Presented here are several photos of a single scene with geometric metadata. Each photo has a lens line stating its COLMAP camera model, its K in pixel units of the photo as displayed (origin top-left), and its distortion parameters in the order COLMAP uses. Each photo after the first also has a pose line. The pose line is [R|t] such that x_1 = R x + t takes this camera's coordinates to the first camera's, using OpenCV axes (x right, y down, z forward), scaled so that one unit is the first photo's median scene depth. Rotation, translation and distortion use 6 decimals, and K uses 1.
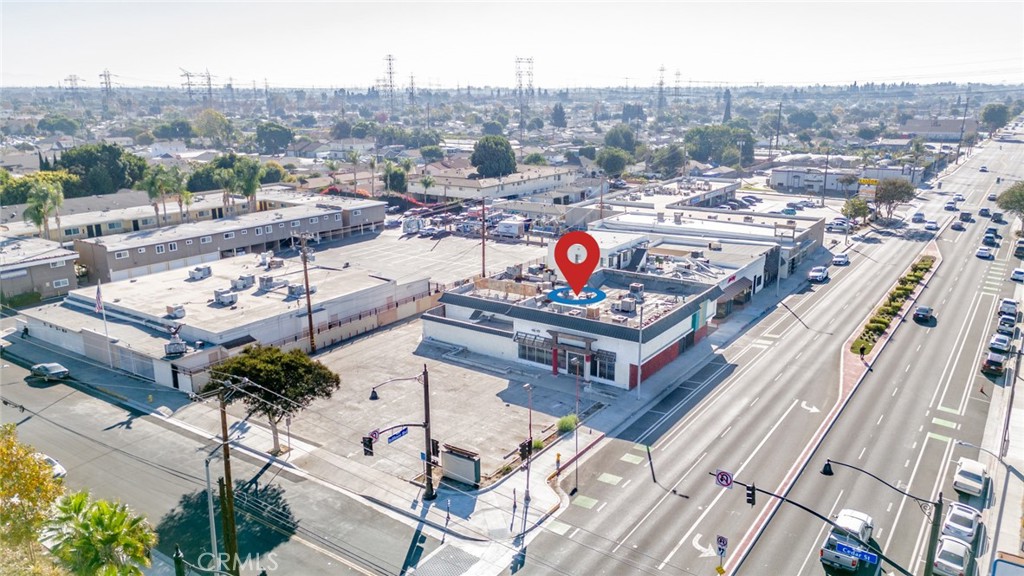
lens RADIAL K [[736.6, 0, 535.5], [0, 736.6, 290.3], [0, 0, 1]] dist [0.035028, 0.001110]
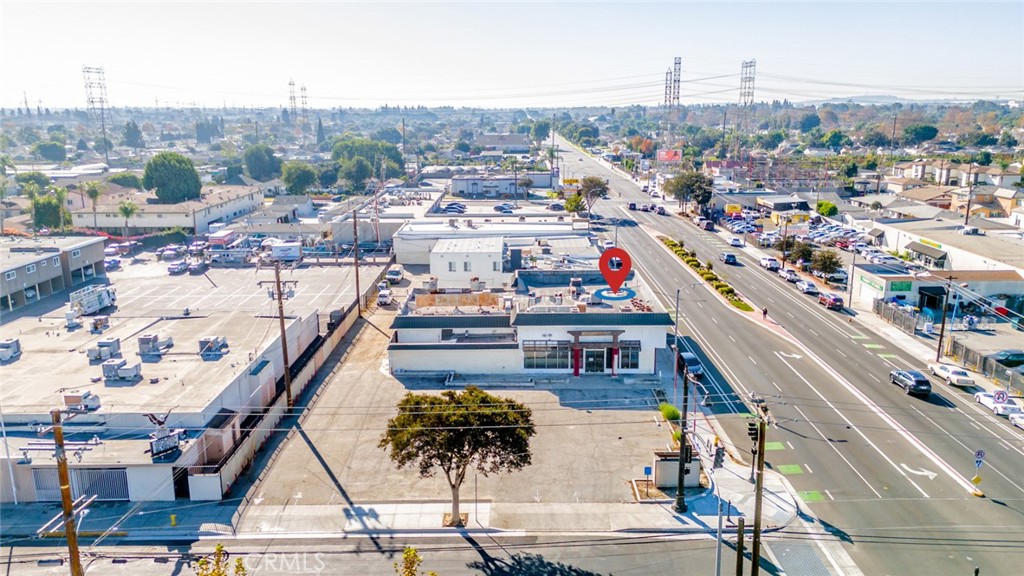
lens RADIAL K [[729.7, 0, 512.0], [0, 729.7, 288.0], [0, 0, 1]] dist [0.029211, -0.001713]
pose [[0.833518, -0.134726, 0.535815, -0.617880], [0.148876, 0.988710, 0.017010, -0.033557], [-0.532057, 0.065592, 0.844164, 0.252132]]
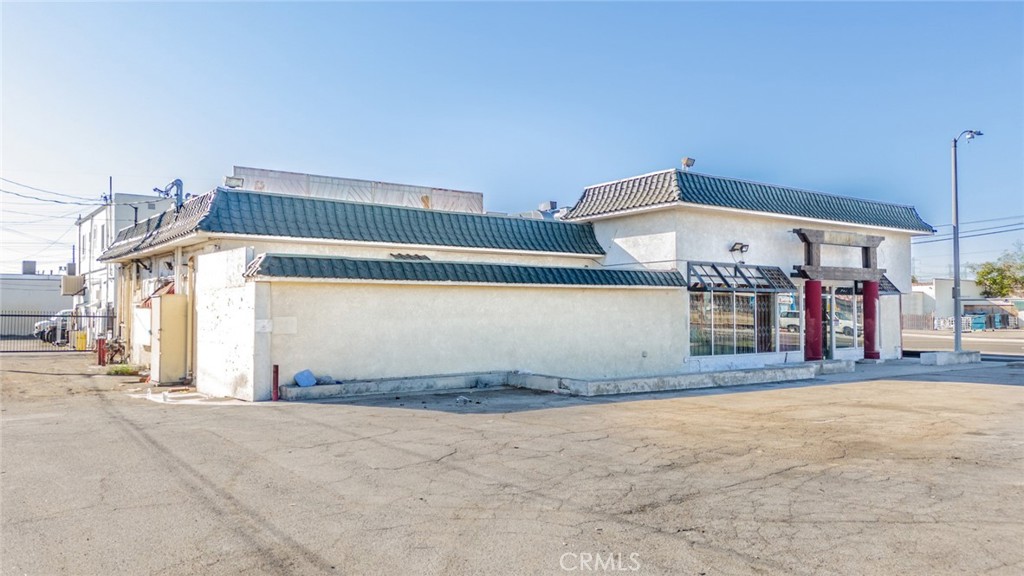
lens RADIAL K [[801.8, 0, 512.0], [0, 801.8, 288.0], [0, 0, 1]] dist [0.033875, -0.000078]
pose [[0.309658, -0.018656, 0.950665, -0.407705], [0.200297, 0.978653, -0.046037, 0.078169], [-0.929512, 0.204671, 0.306784, 1.136034]]
